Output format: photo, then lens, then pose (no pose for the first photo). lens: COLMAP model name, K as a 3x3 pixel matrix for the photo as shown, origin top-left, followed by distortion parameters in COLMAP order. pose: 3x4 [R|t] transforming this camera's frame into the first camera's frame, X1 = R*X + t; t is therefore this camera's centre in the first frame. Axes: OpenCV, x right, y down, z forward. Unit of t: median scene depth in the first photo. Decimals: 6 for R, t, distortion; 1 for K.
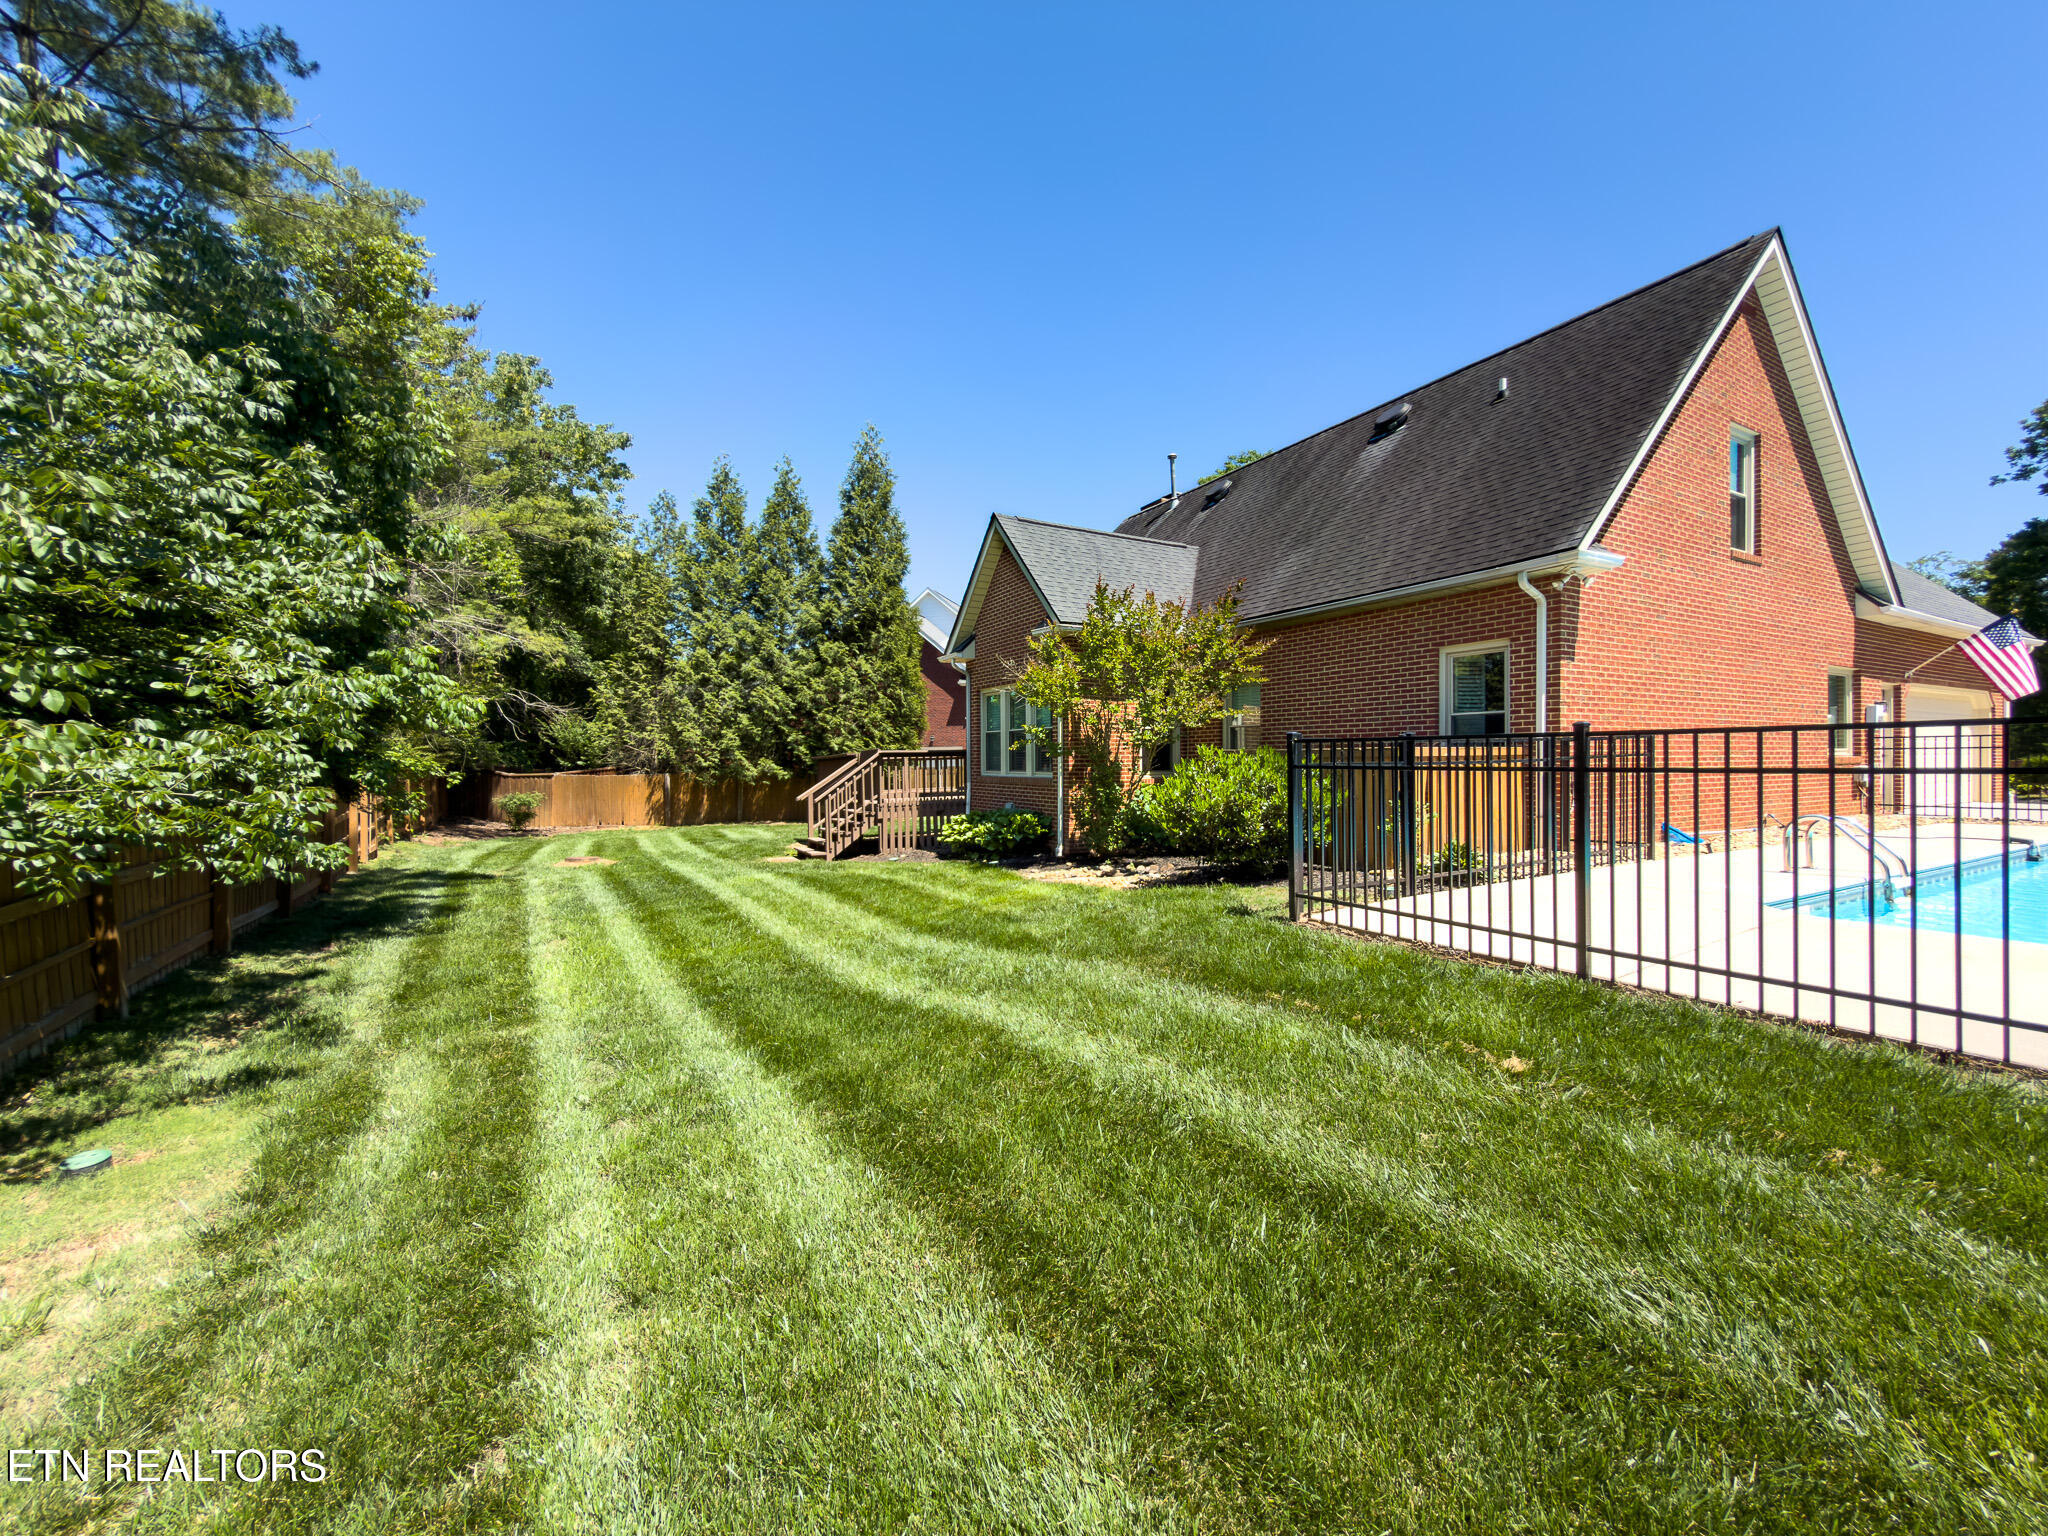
lens RADIAL K [[811.0, 0, 1017.4], [0, 811.0, 764.9], [0, 0, 1]] dist [-0.000200, -0.000070]
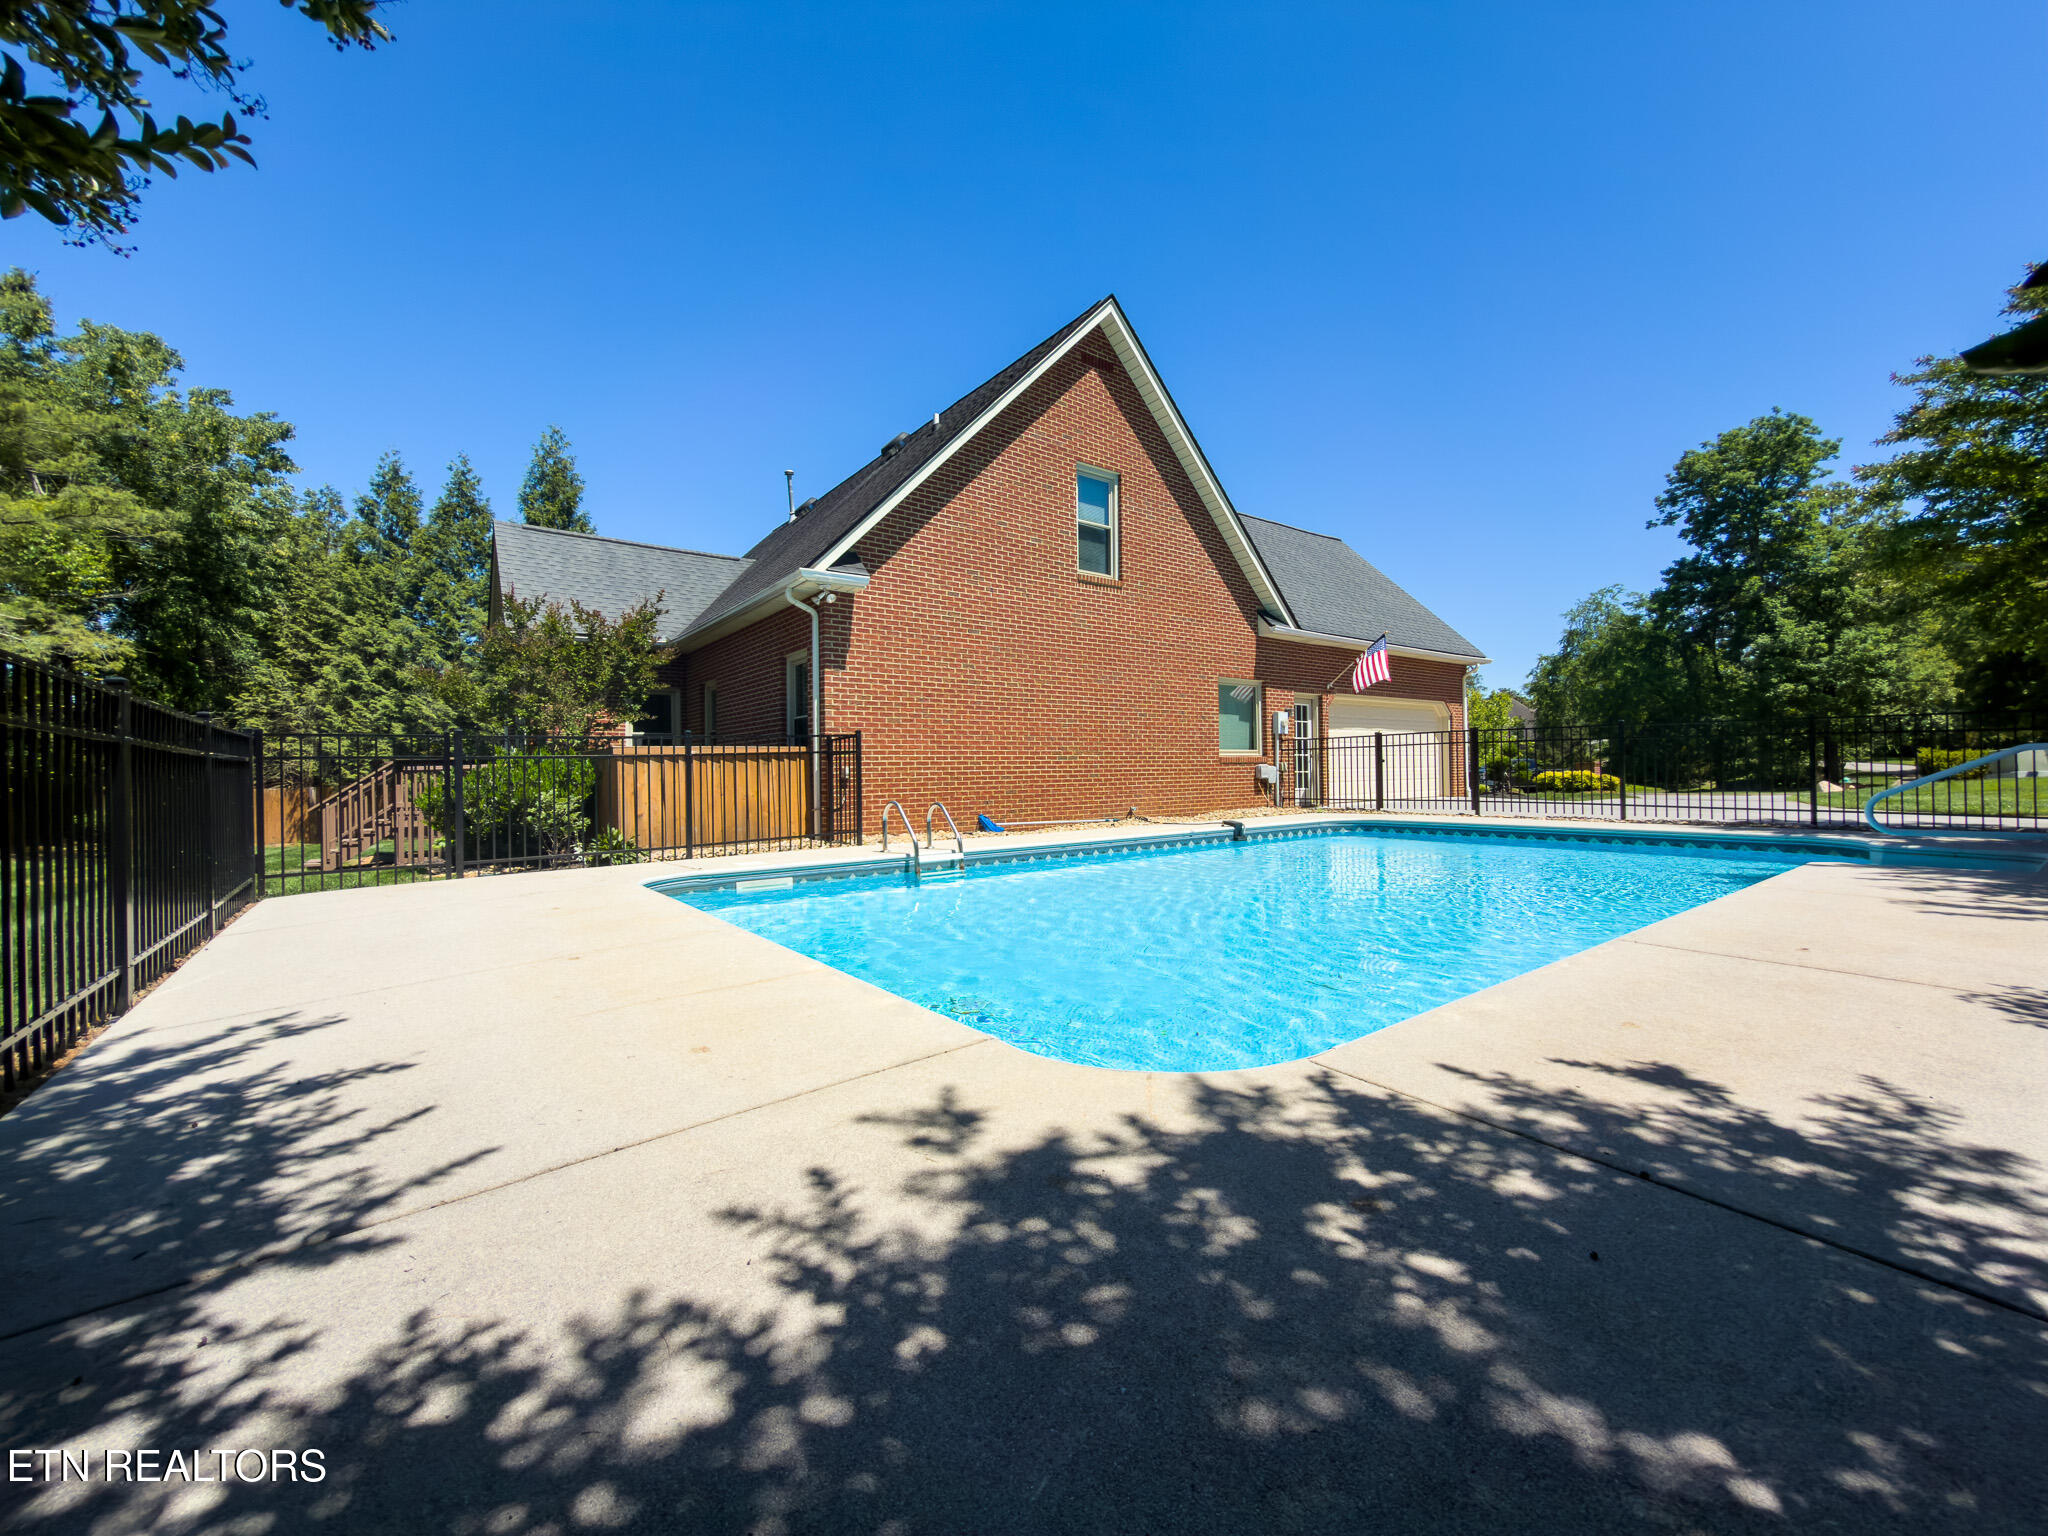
lens RADIAL K [[811.0, 0, 1026.7], [0, 811.0, 771.6], [0, 0, 1]] dist [-0.000200, -0.000070]
pose [[0.989700, -0.009289, 0.142853, 0.251117], [0.010423, 0.999920, -0.007198, 0.007833], [-0.142774, 0.008613, 0.989718, -0.044986]]
